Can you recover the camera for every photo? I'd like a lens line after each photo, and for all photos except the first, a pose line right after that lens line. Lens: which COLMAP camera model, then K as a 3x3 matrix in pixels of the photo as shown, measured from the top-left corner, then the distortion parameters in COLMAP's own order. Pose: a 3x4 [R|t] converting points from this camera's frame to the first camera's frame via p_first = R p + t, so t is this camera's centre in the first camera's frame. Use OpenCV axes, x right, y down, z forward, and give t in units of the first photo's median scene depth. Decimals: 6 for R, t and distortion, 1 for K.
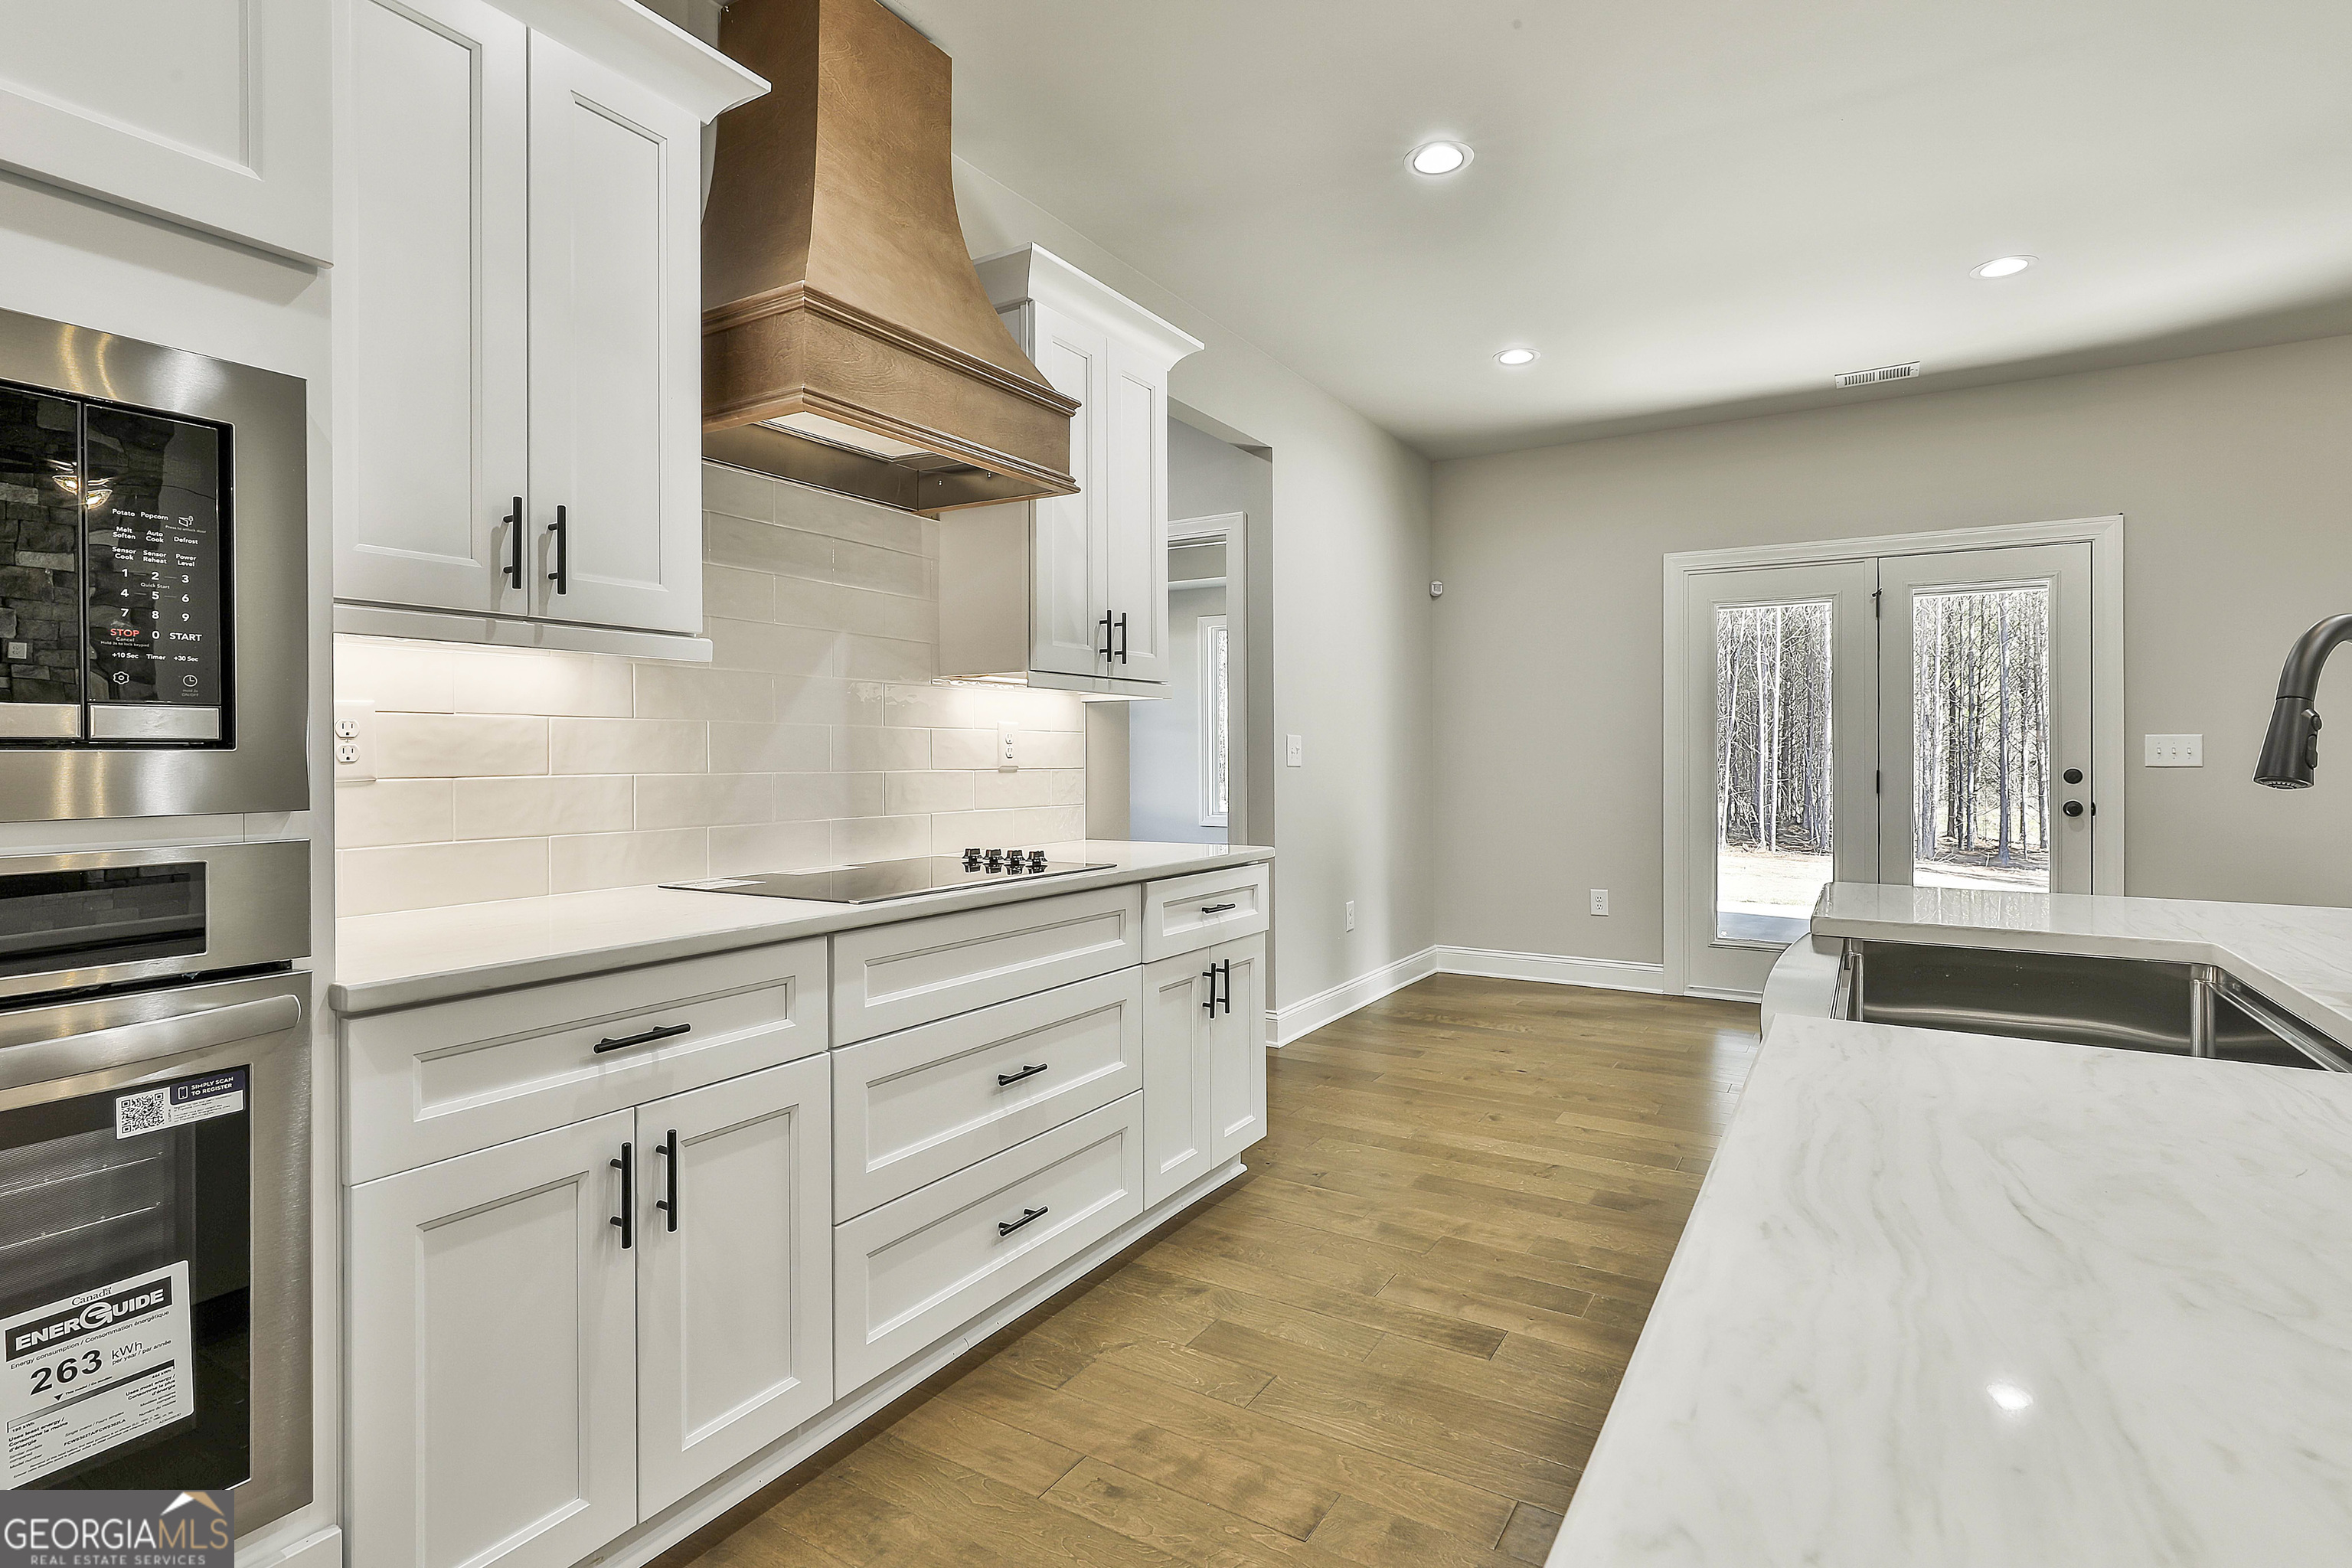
lens RADIAL K [[1138.2, 0, 1171.8], [0, 1138.2, 755.5], [0, 0, 1]] dist [-0.006948, 0.004924]
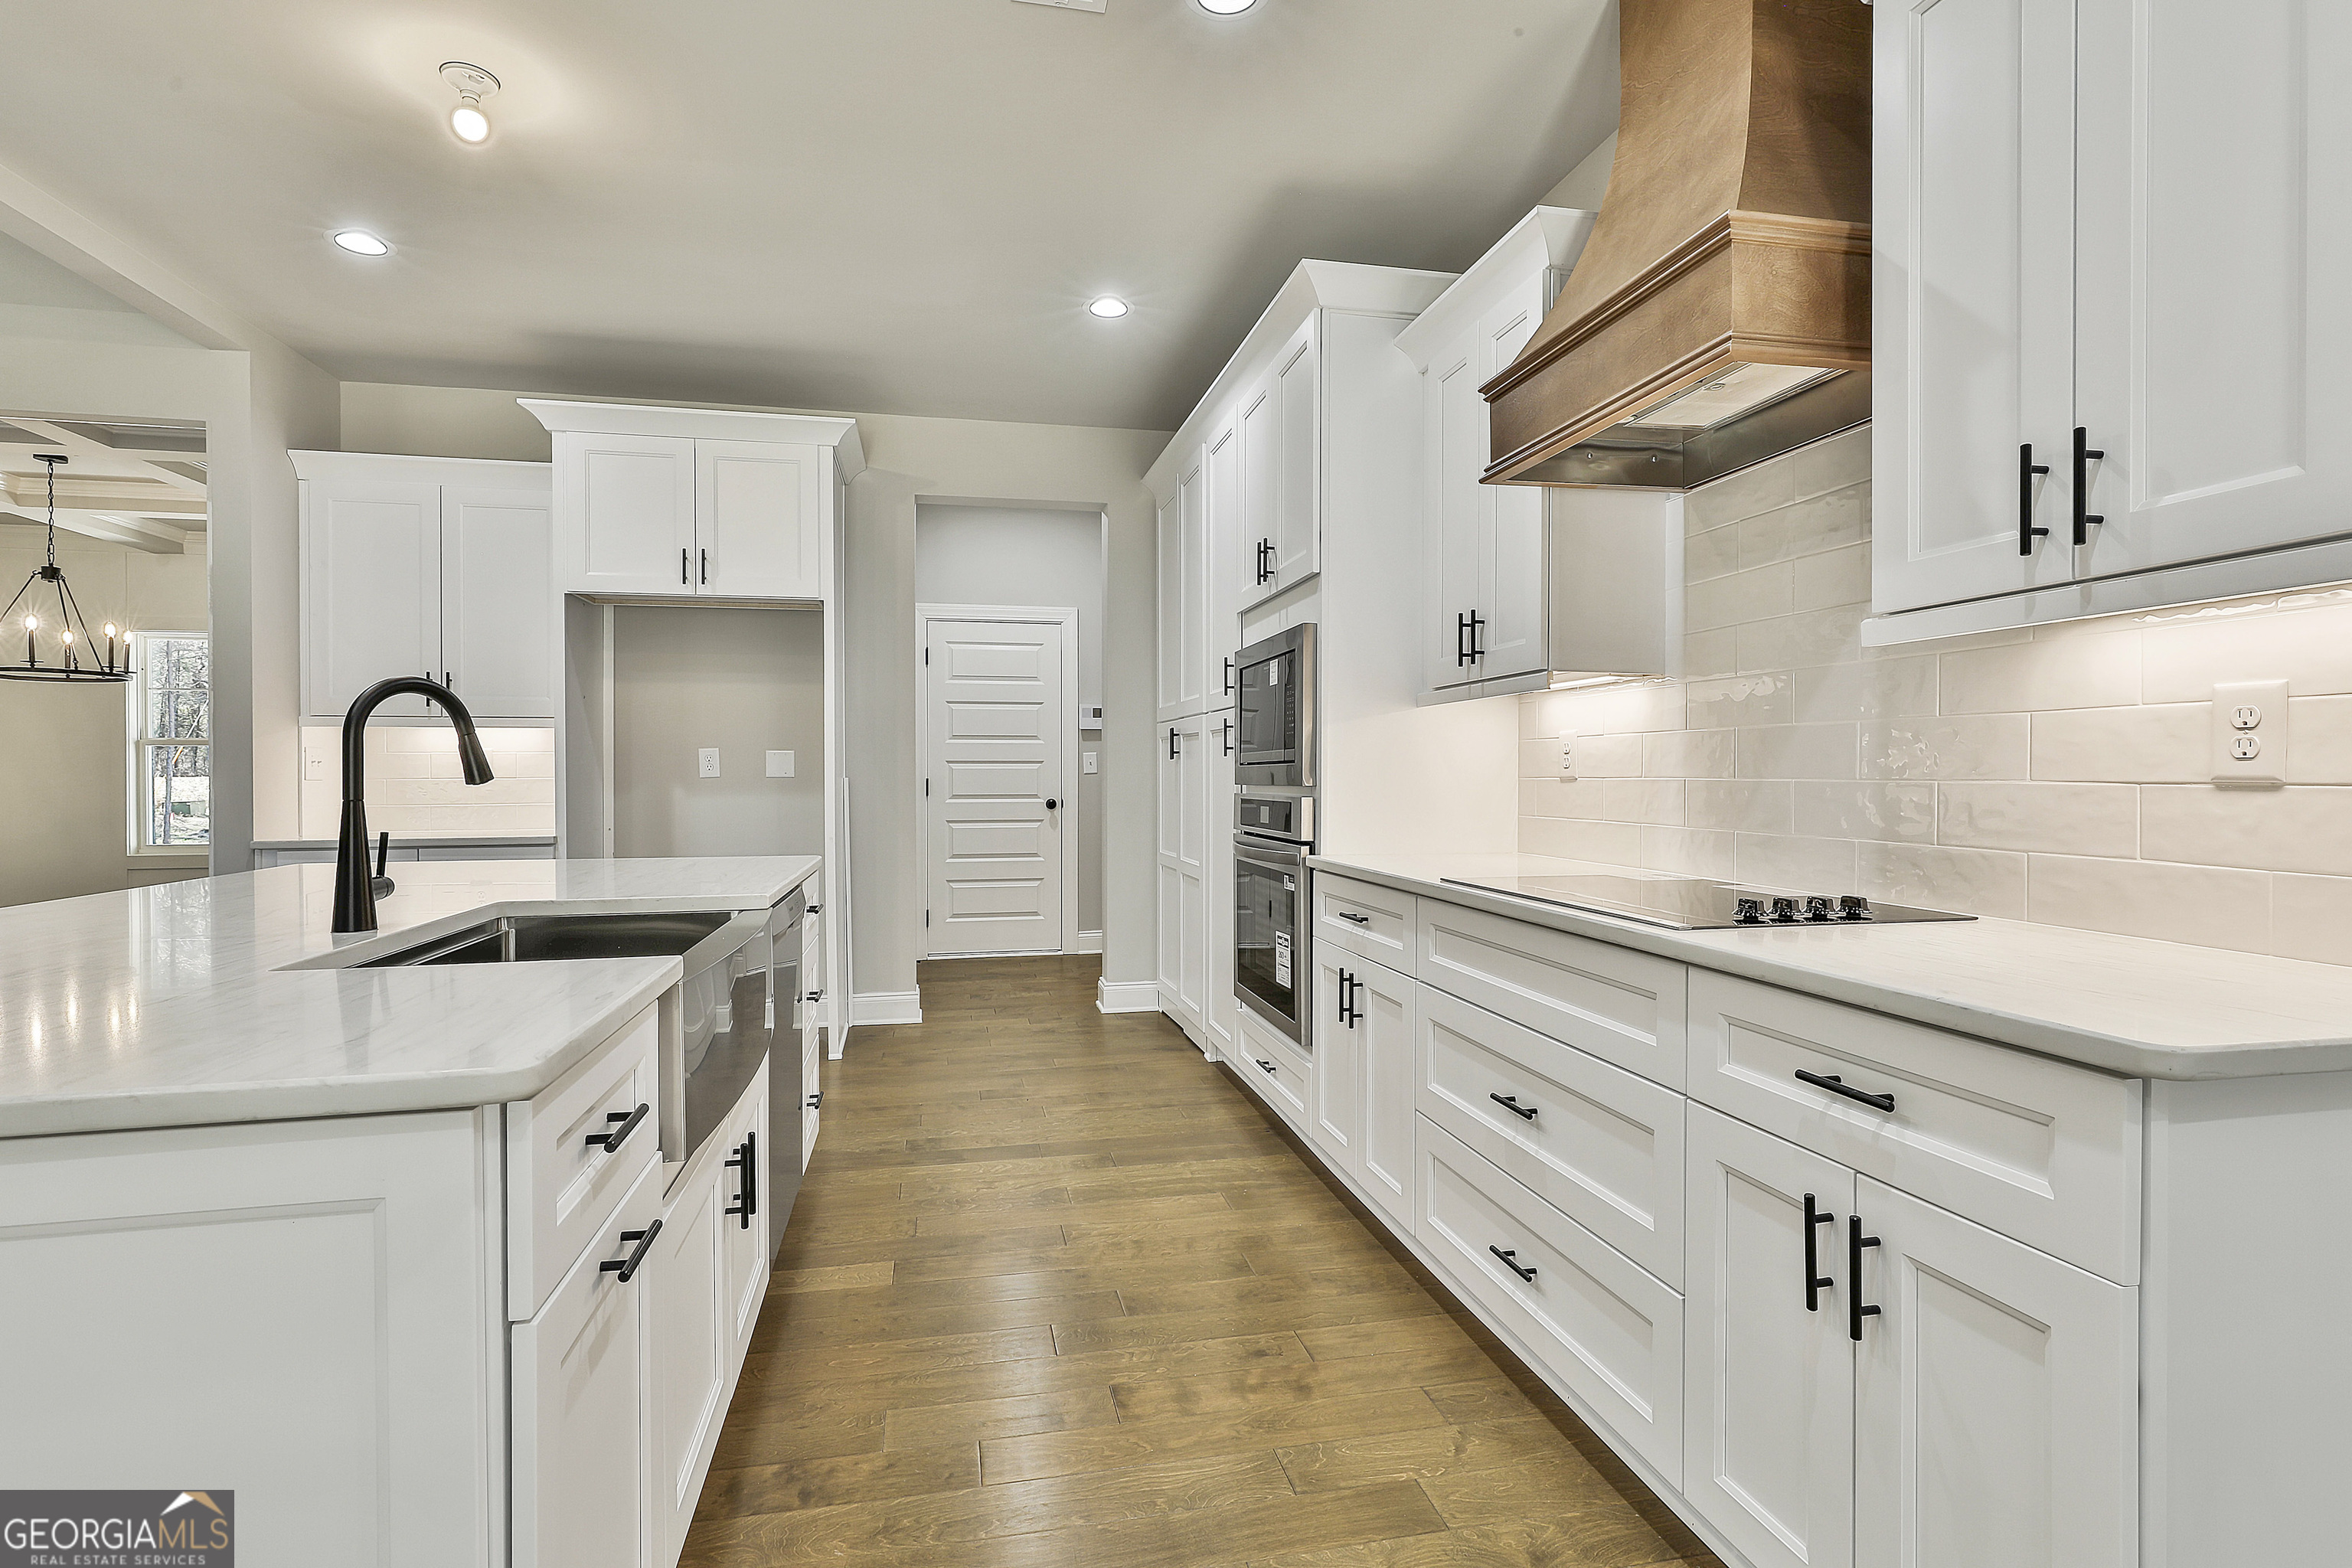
lens RADIAL K [[1138.2, 0, 1193.4], [0, 1138.2, 785.4], [0, 0, 1]] dist [-0.006948, 0.004924]
pose [[-0.714330, 0.007586, -0.699767, 0.691854], [0.002134, 0.999960, 0.008662, 0.011132], [0.699805, 0.004695, -0.714318, 1.460885]]
